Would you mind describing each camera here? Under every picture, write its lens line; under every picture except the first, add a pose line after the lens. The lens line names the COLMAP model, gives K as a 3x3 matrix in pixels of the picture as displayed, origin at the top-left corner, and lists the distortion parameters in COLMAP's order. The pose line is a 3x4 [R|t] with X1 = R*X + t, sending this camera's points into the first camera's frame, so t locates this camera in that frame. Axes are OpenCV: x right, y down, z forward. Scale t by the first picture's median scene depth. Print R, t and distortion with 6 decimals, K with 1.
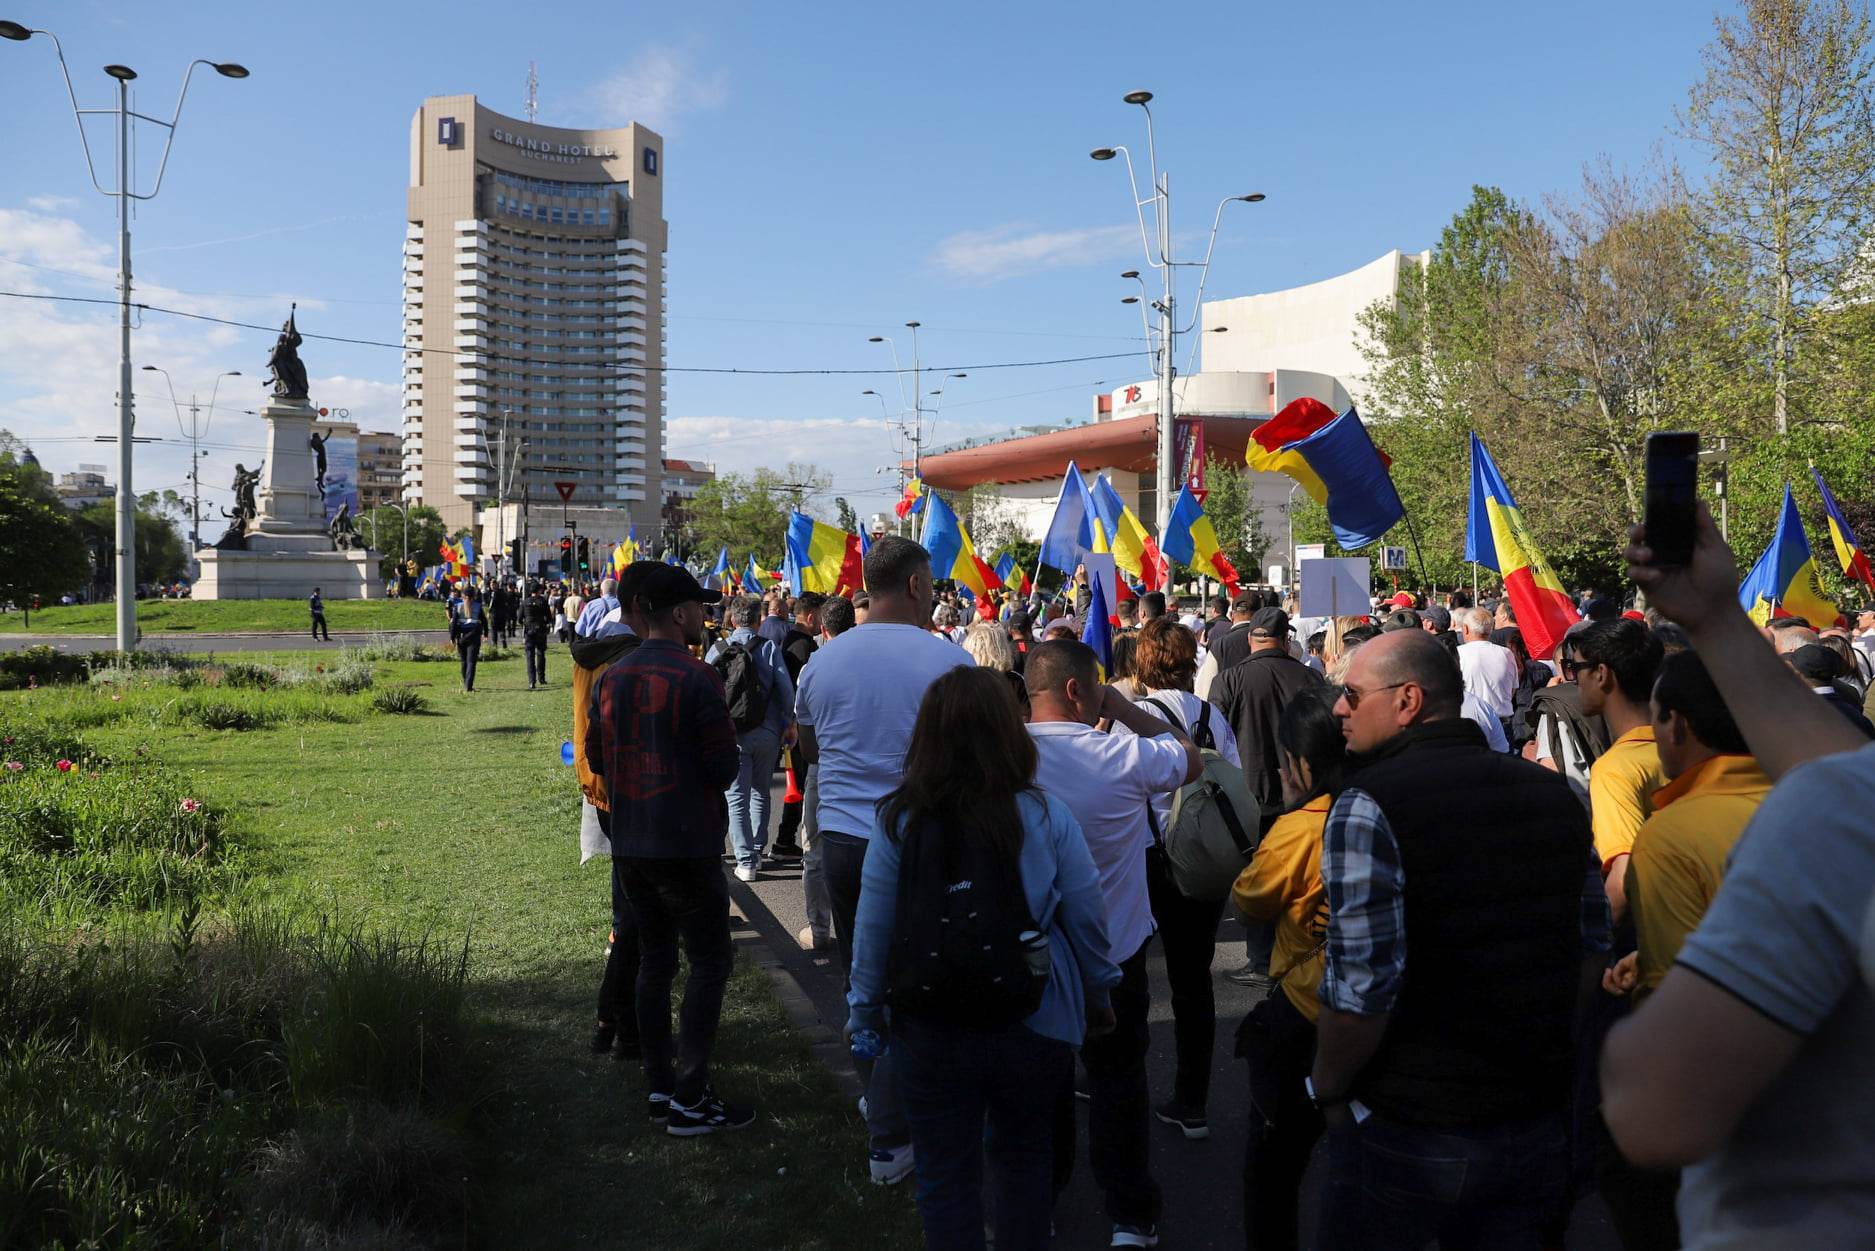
lens RADIAL K [[1317.2, 0, 937.5], [0, 1317.2, 625.5], [0, 0, 1]] dist [-0.046919, 0.001577]
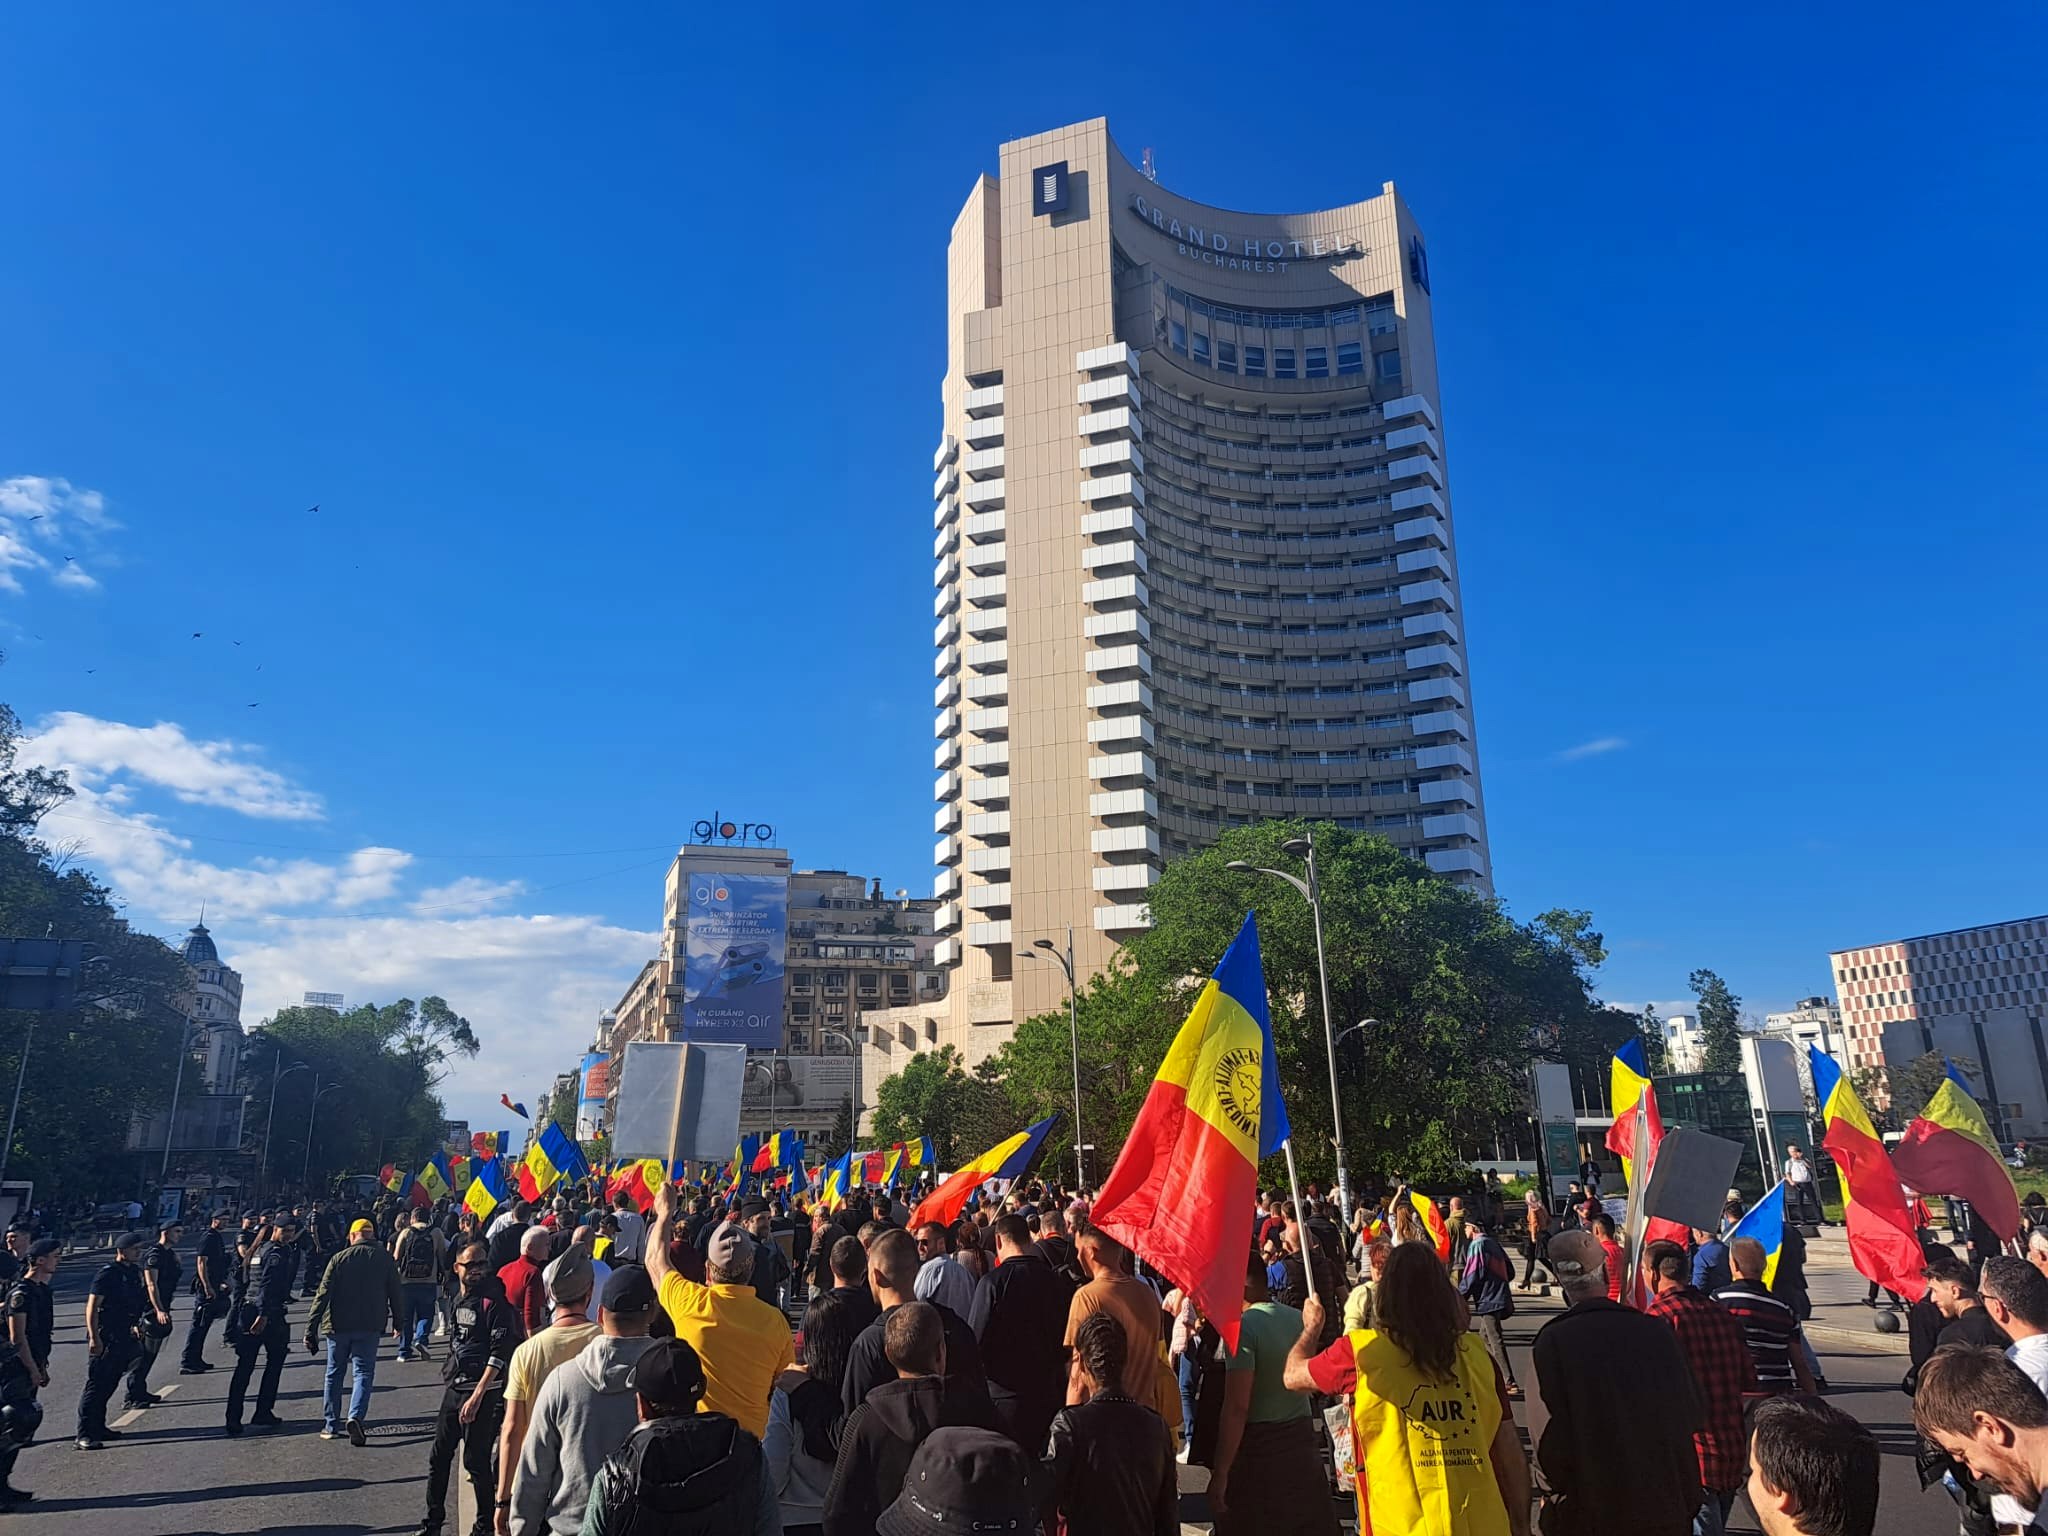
lens RADIAL K [[1456.3, 0, 1028.6], [0, 1456.3, 745.4], [0, 0, 1]] dist [0.094952, -0.100716]
pose [[0.987556, -0.062756, -0.144203, -0.302191], [0.017138, 0.954415, -0.297990, -0.017649], [0.156330, 0.291810, 0.943614, 0.510963]]
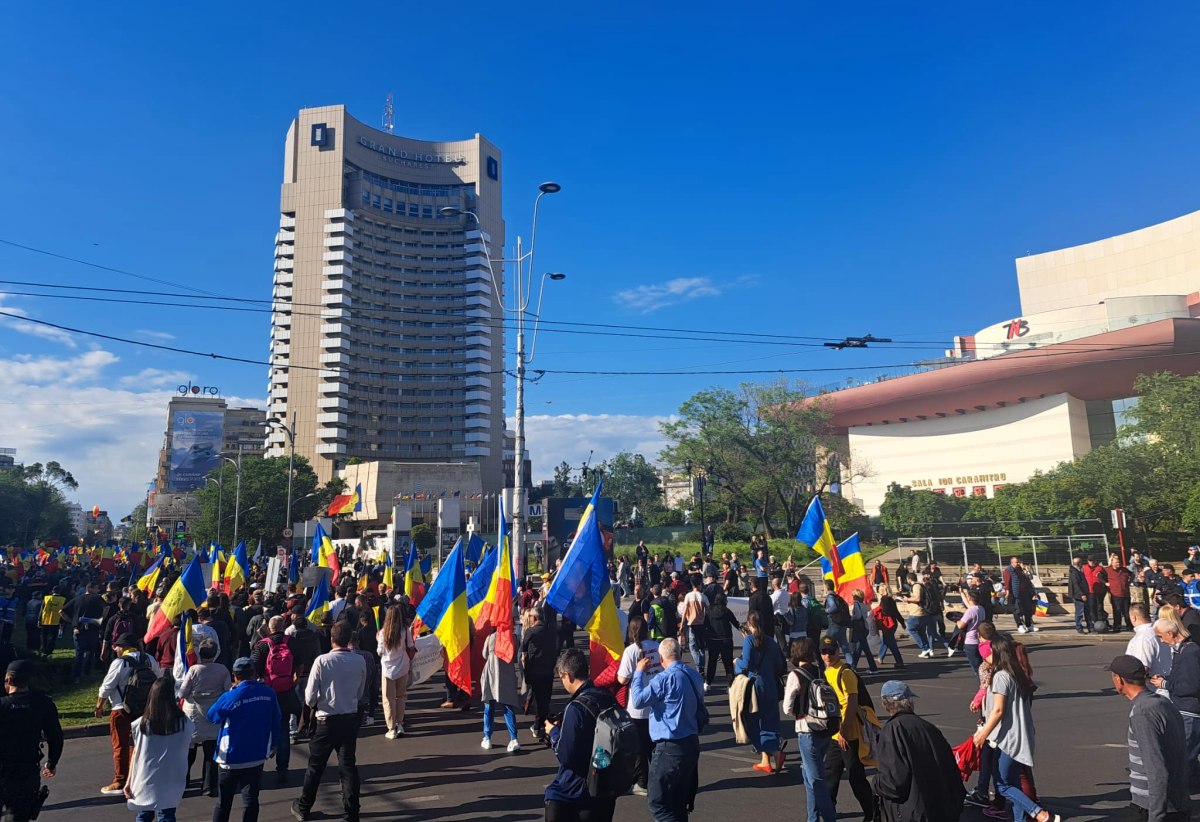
lens RADIAL K [[860.9, 0, 624.6], [0, 860.9, 379.9], [0, 0, 1]] dist [0.048023, -0.064507]
pose [[0.999454, -0.025863, 0.020560, -0.124250], [0.029365, 0.980552, -0.194049, -0.014371], [-0.015142, 0.194547, 0.980776, 0.277683]]
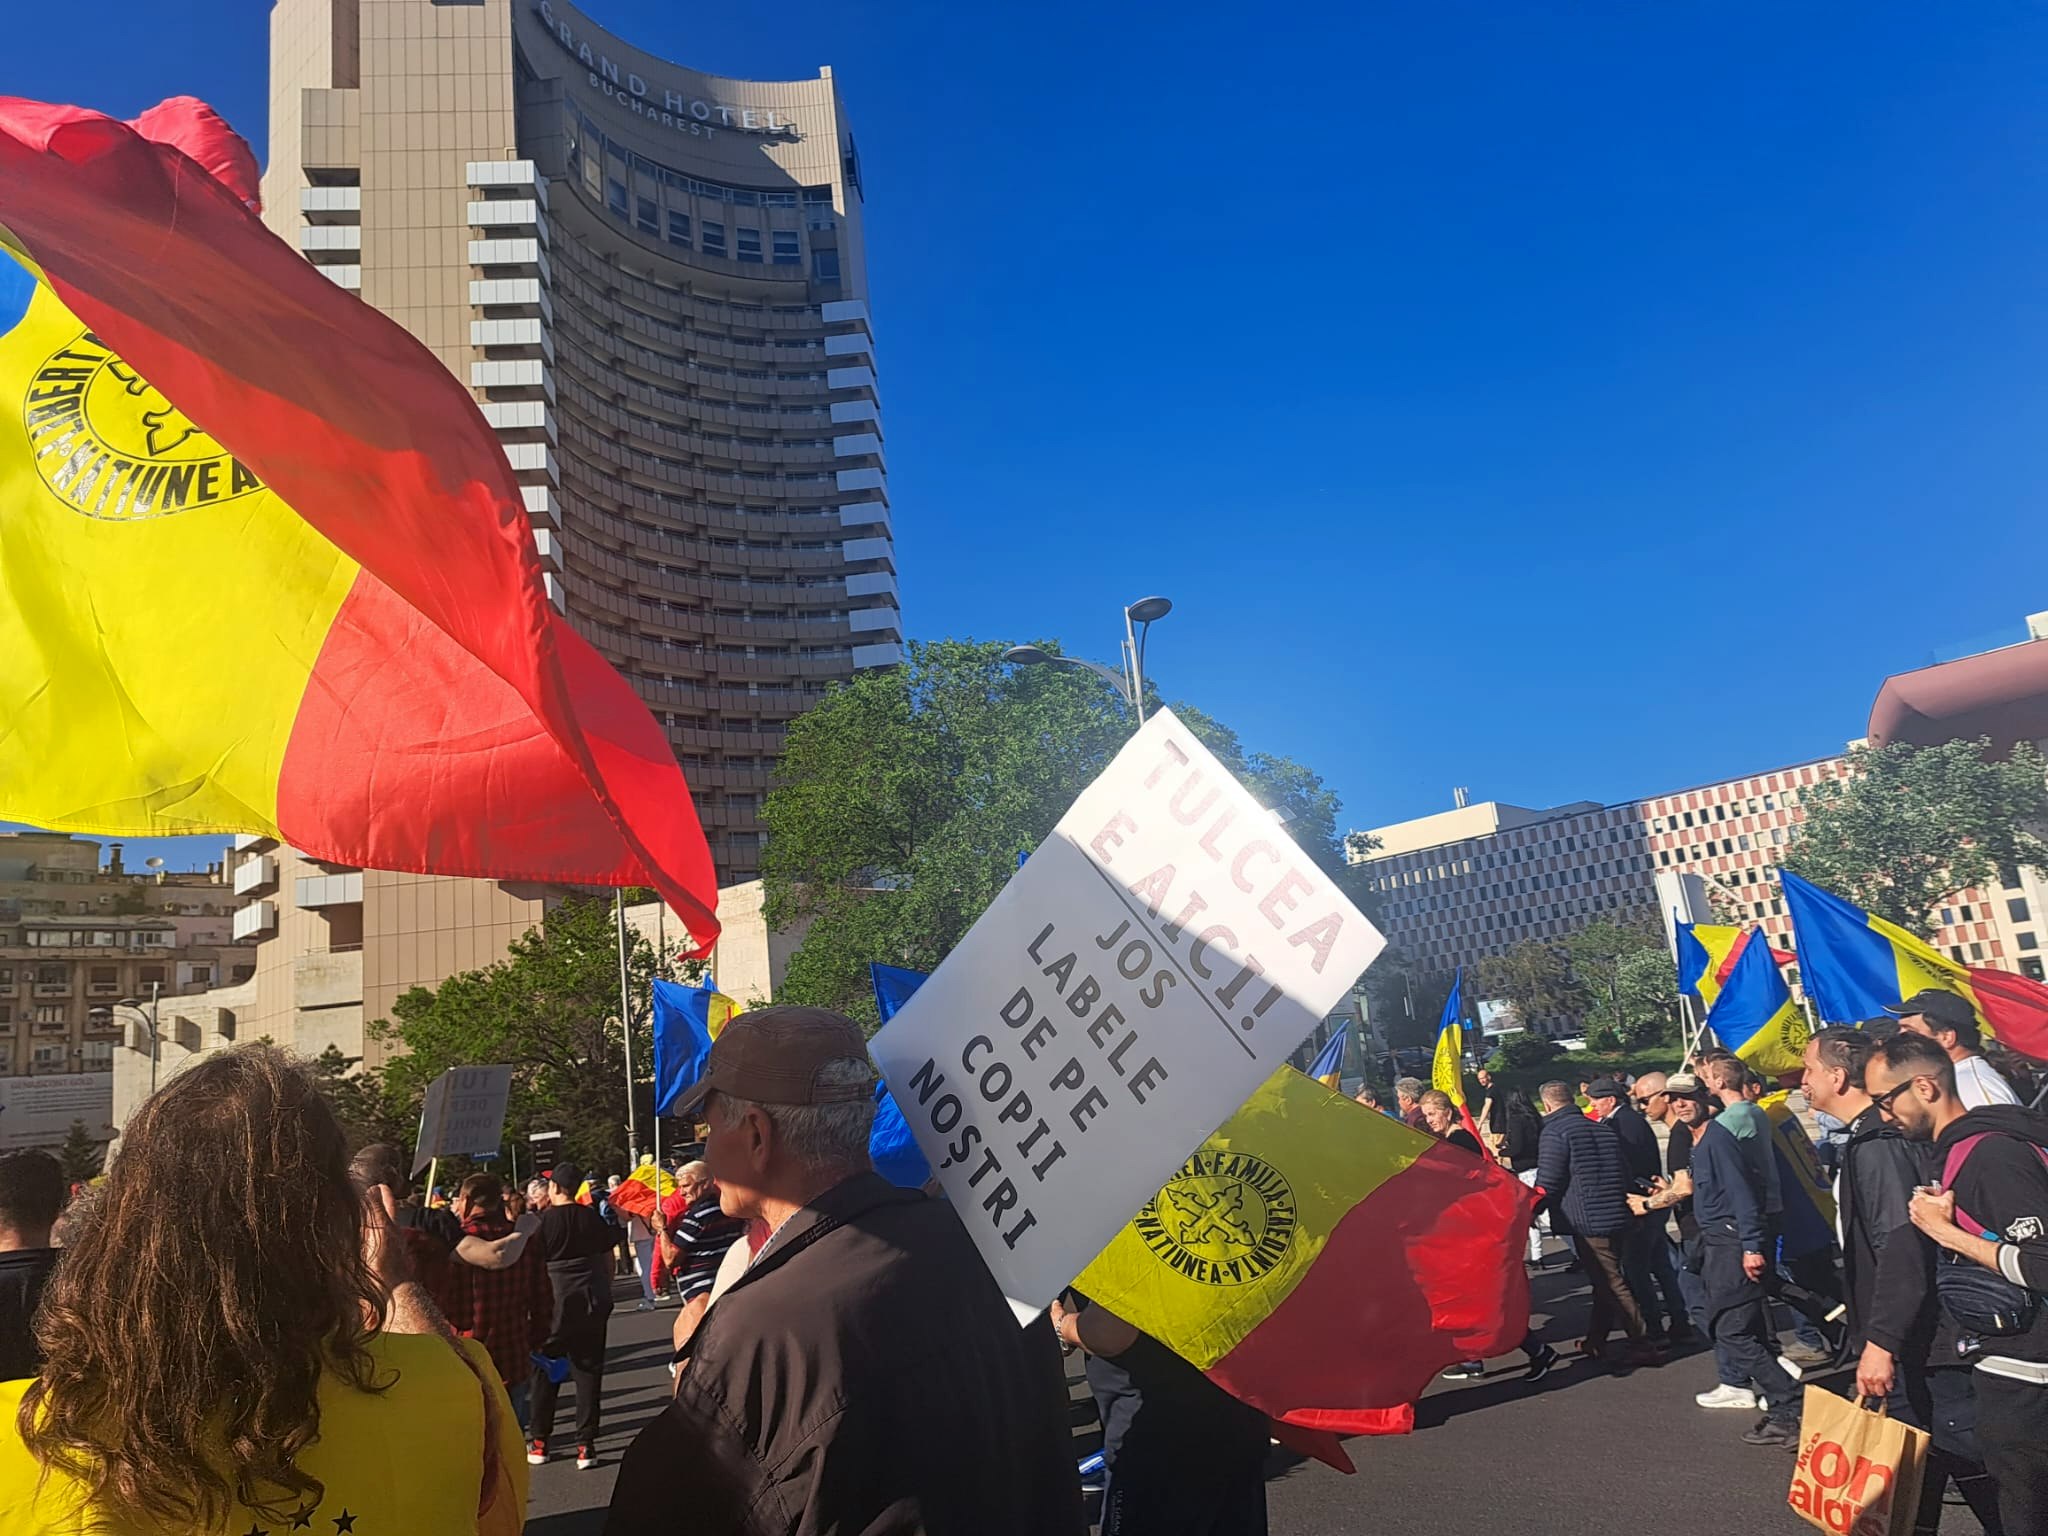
lens RADIAL K [[1456.3, 0, 1028.6], [0, 1456.3, 745.4], [0, 0, 1]] dist [0.094952, -0.100716]
pose [[0.948034, -0.029095, 0.316835, -0.337196], [0.117426, 0.957503, -0.263436, -0.018785], [-0.295706, 0.286952, 0.911162, 0.579830]]
